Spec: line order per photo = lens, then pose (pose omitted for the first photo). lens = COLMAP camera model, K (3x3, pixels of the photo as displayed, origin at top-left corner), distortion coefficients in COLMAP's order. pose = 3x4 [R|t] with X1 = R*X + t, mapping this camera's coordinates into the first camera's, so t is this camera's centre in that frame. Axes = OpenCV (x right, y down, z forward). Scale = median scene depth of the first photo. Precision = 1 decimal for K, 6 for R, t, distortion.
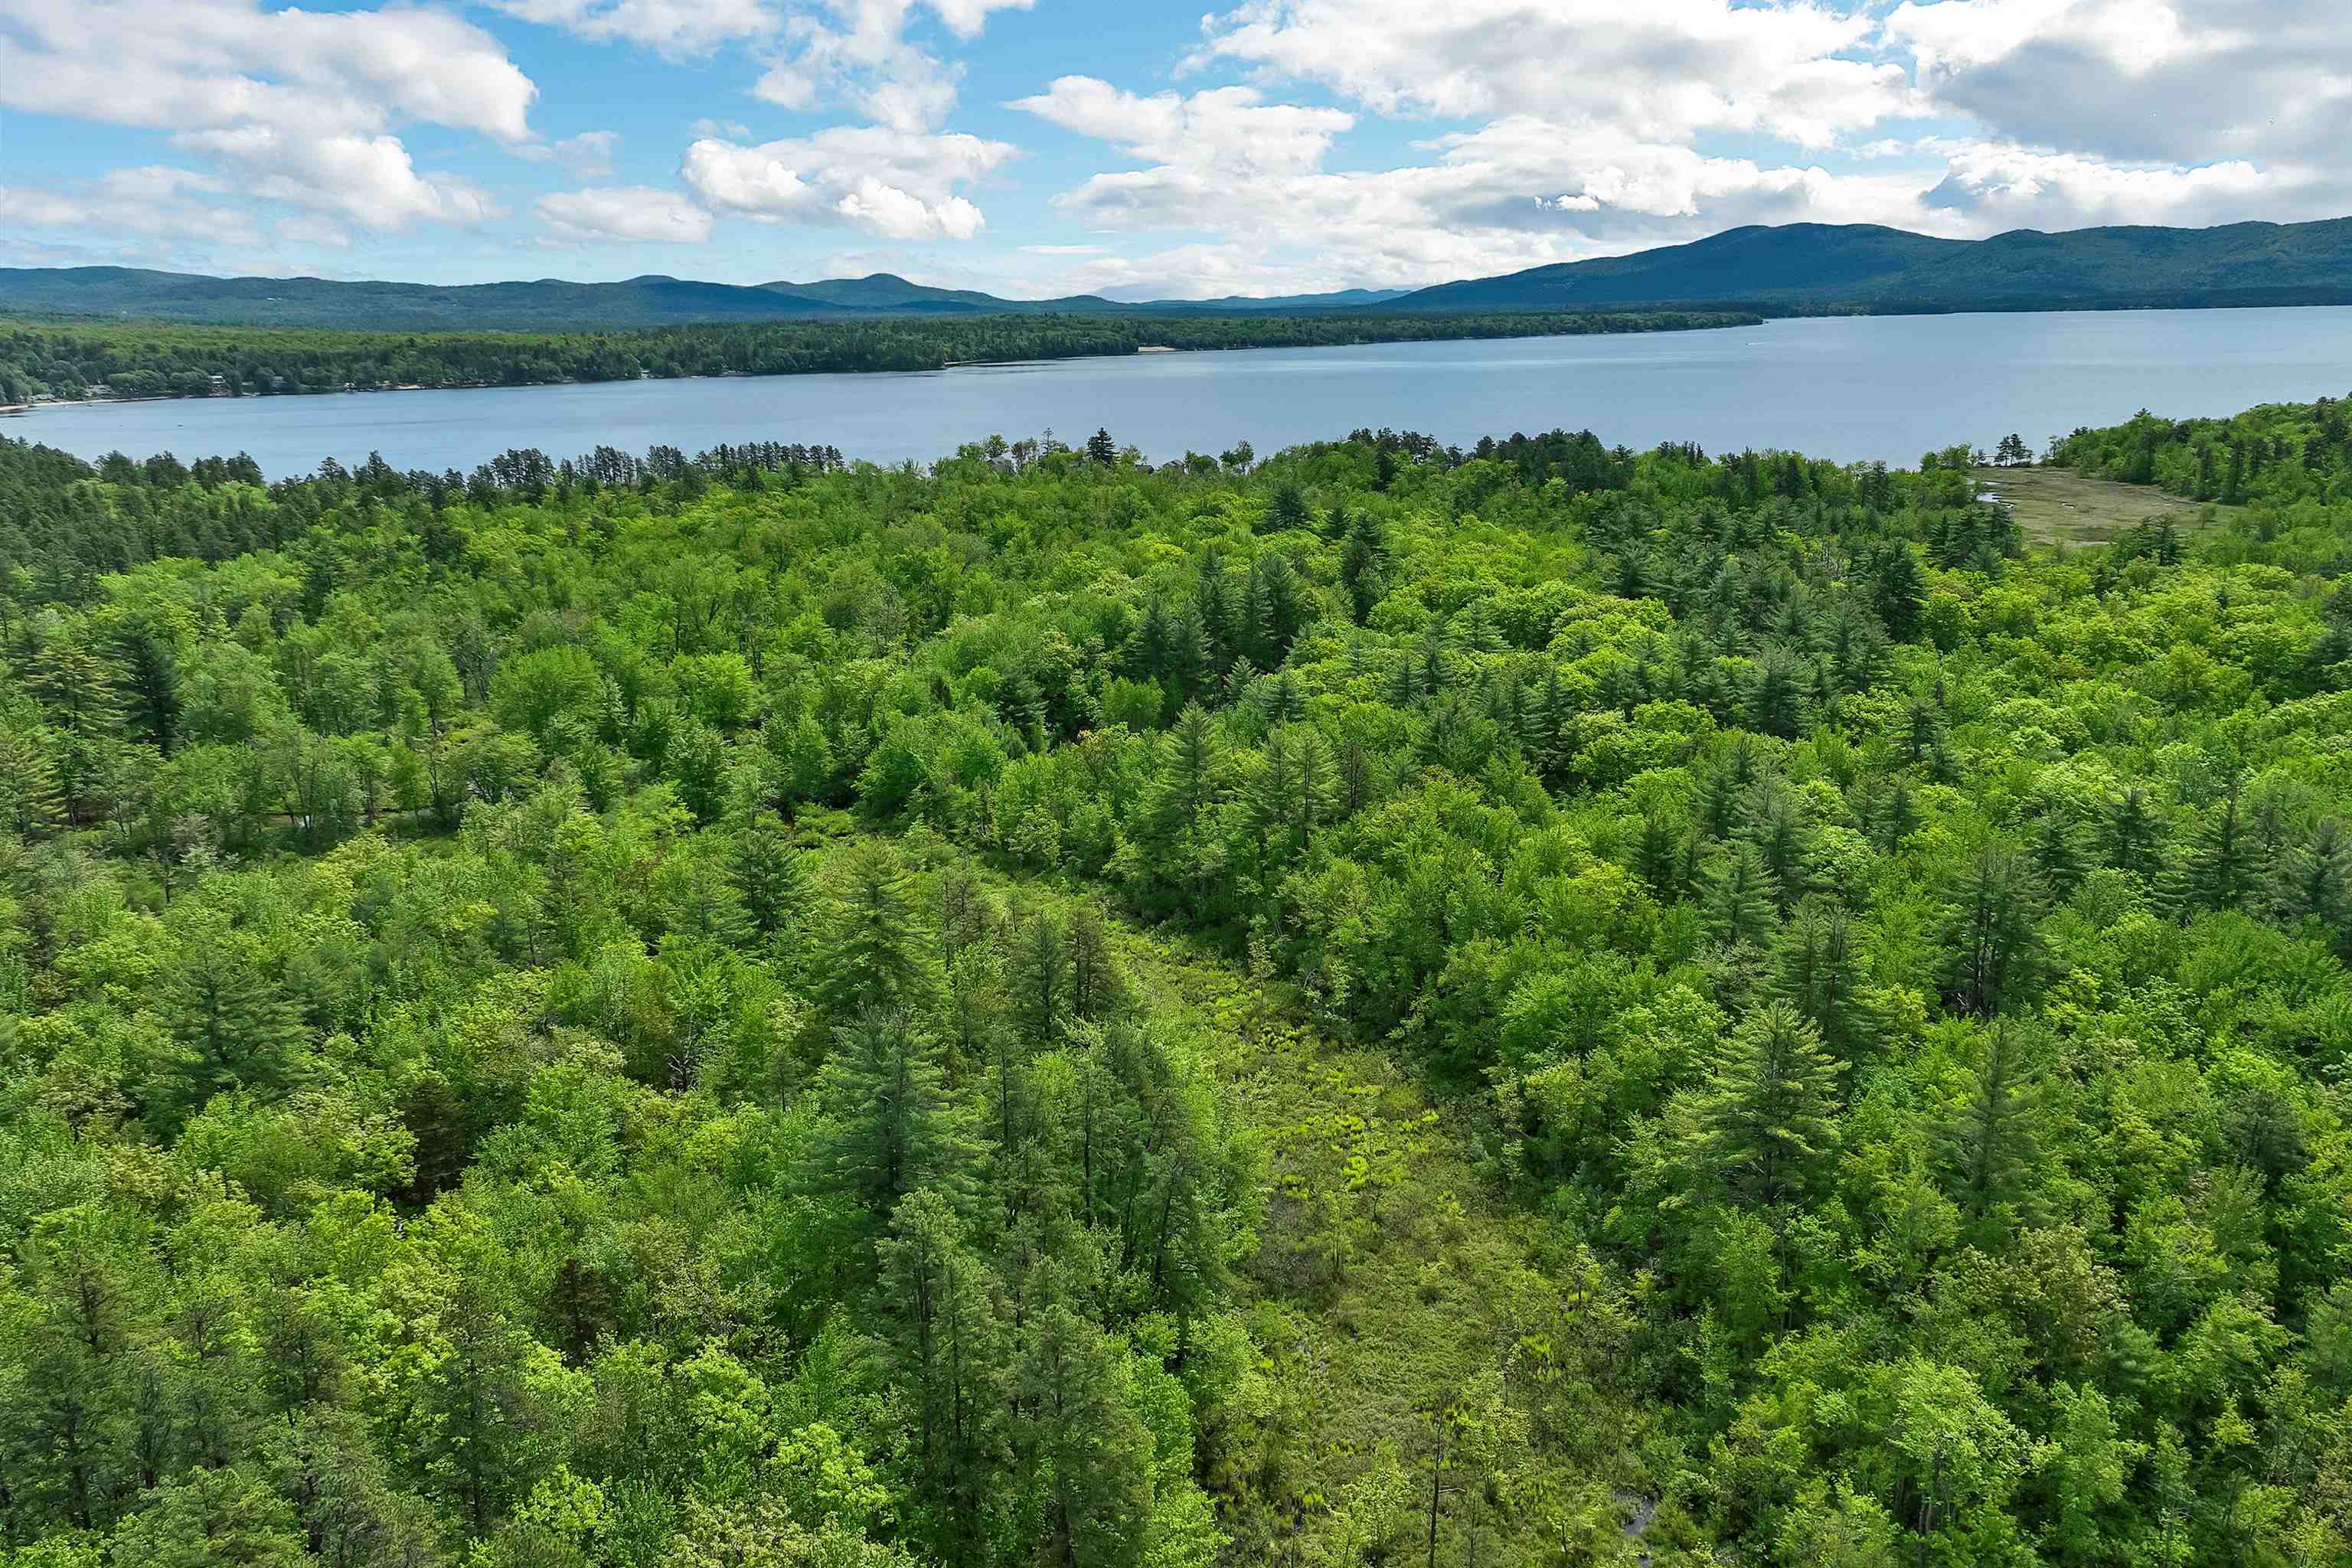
lens RADIAL K [[1689.2, 0, 1176.0], [0, 1689.2, 784.0], [0, 0, 1]] dist [0.007995, 0.009379]
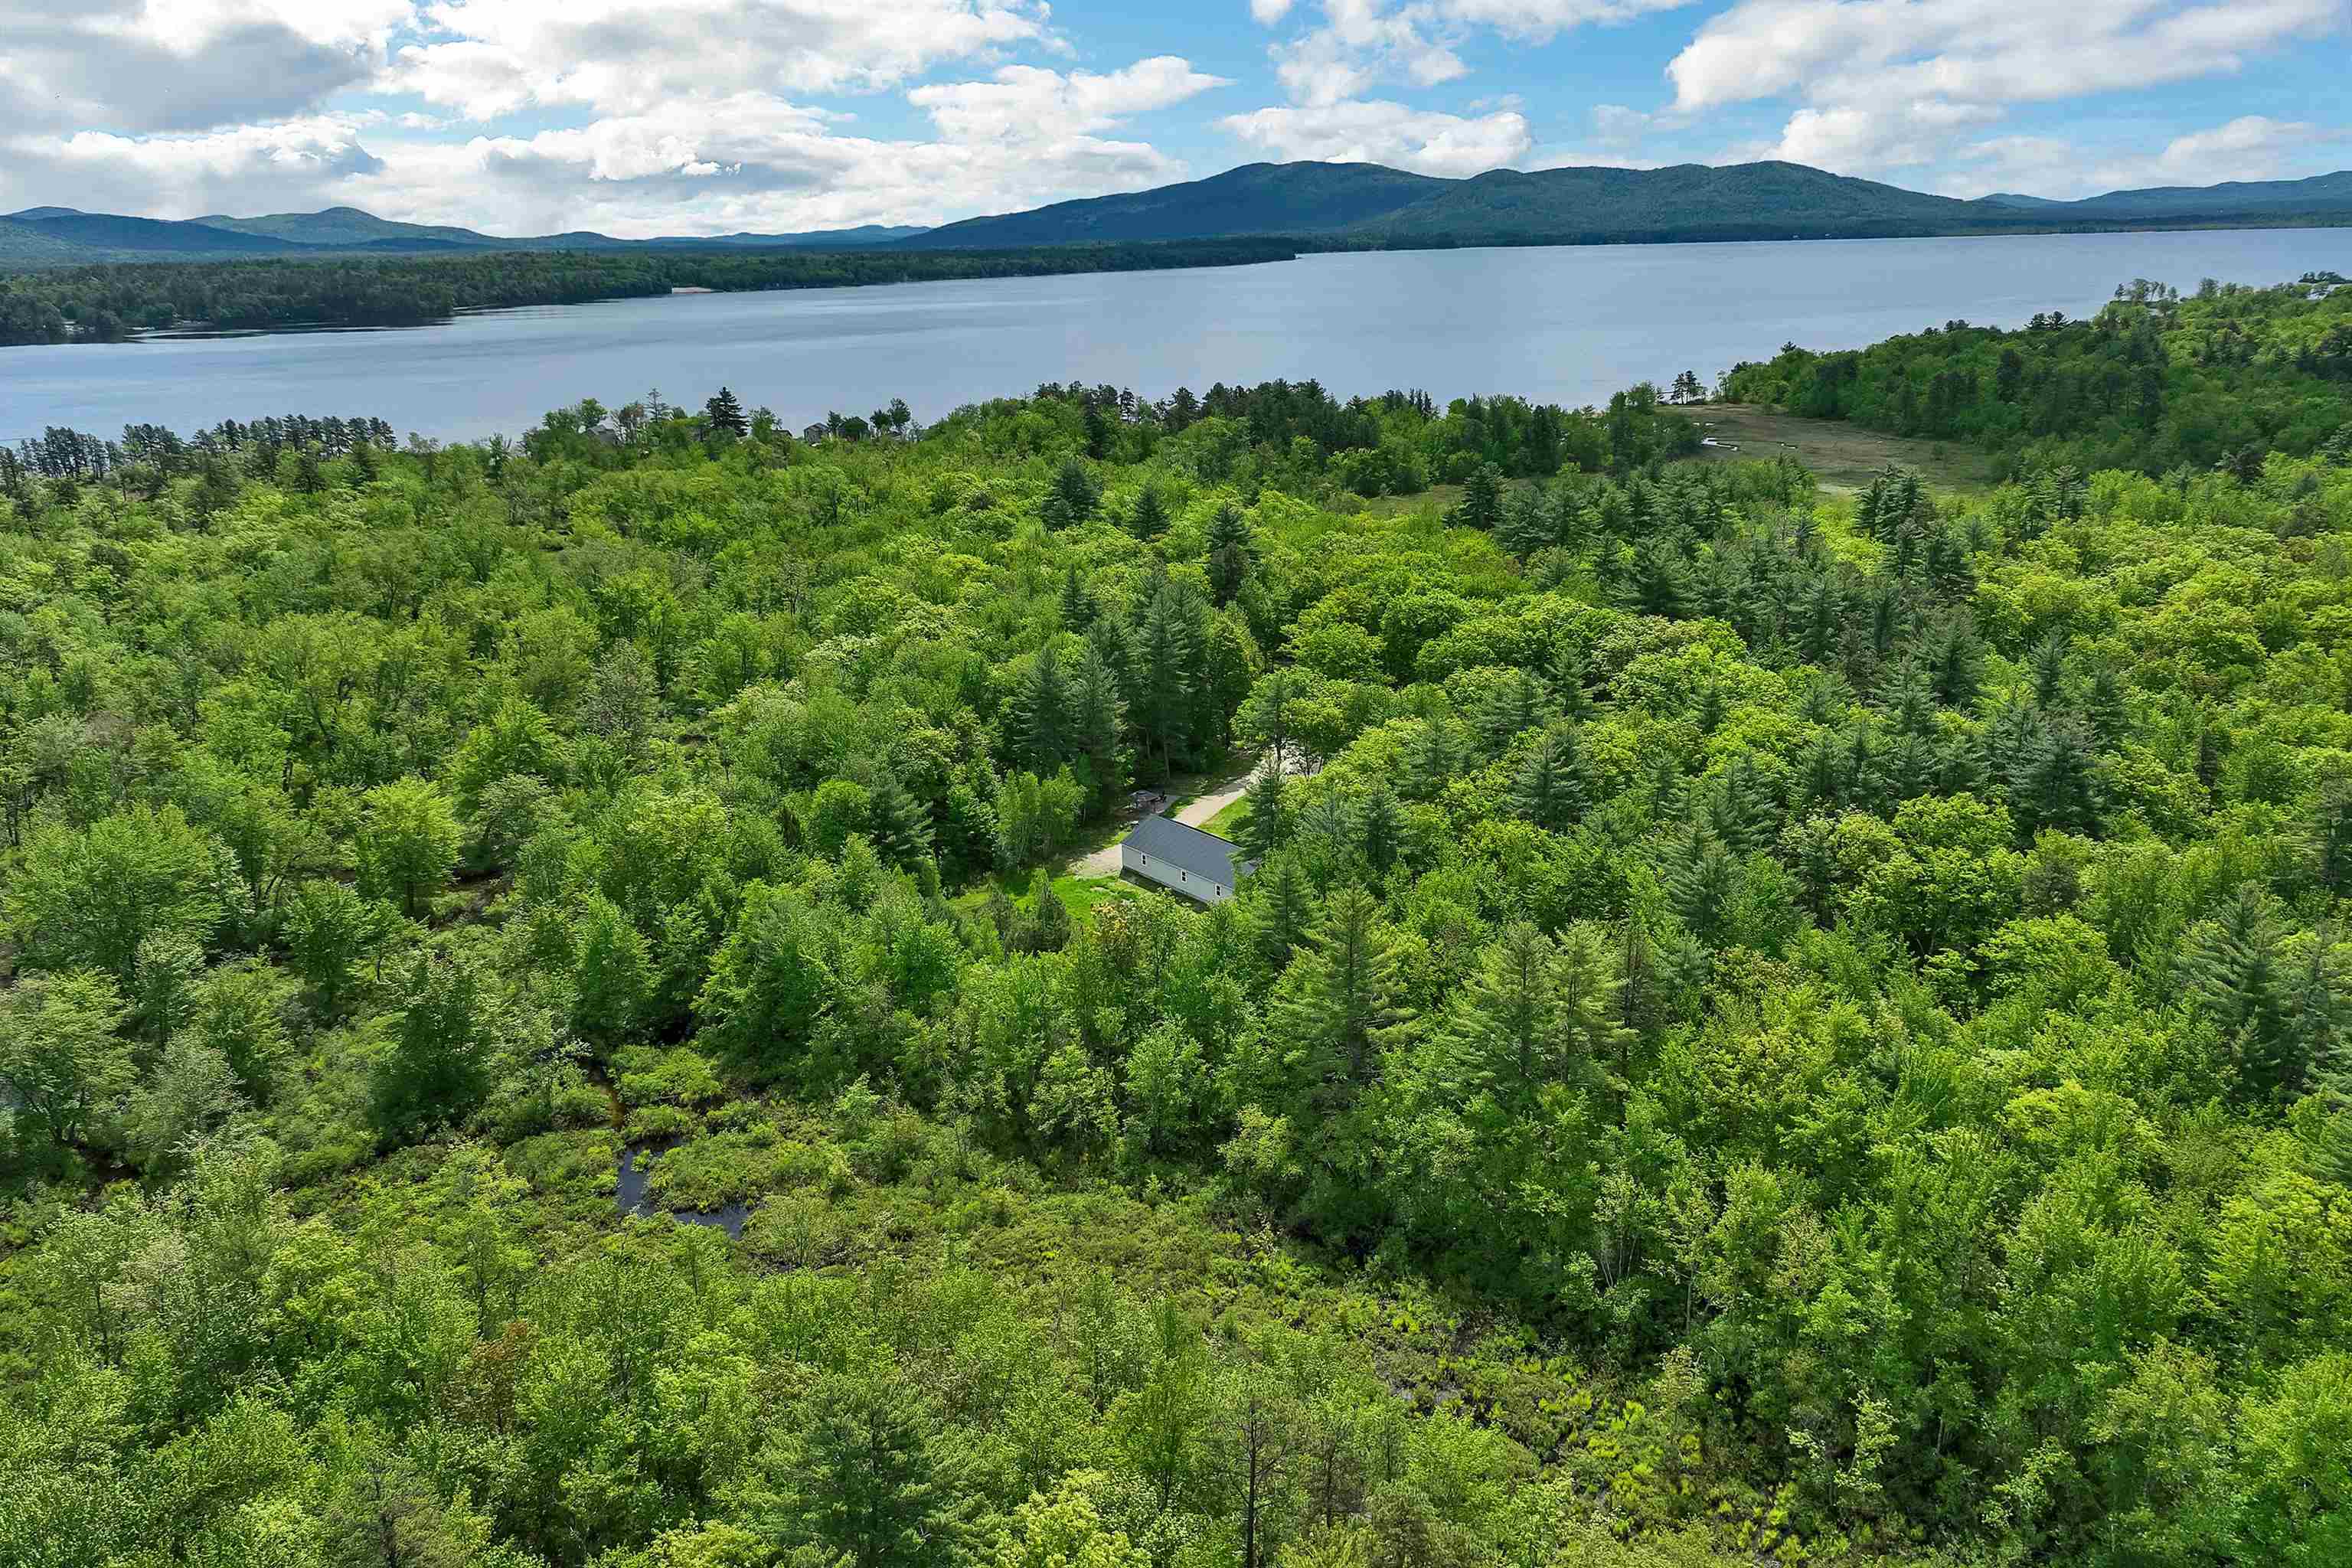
lens RADIAL K [[1689.2, 0, 1176.0], [0, 1689.2, 784.0], [0, 0, 1]] dist [0.007995, 0.009379]
pose [[0.963173, -0.086214, 0.254684, -0.061580], [0.077421, 0.996011, 0.044372, -0.034402], [-0.257494, -0.023020, 0.966006, 0.123995]]
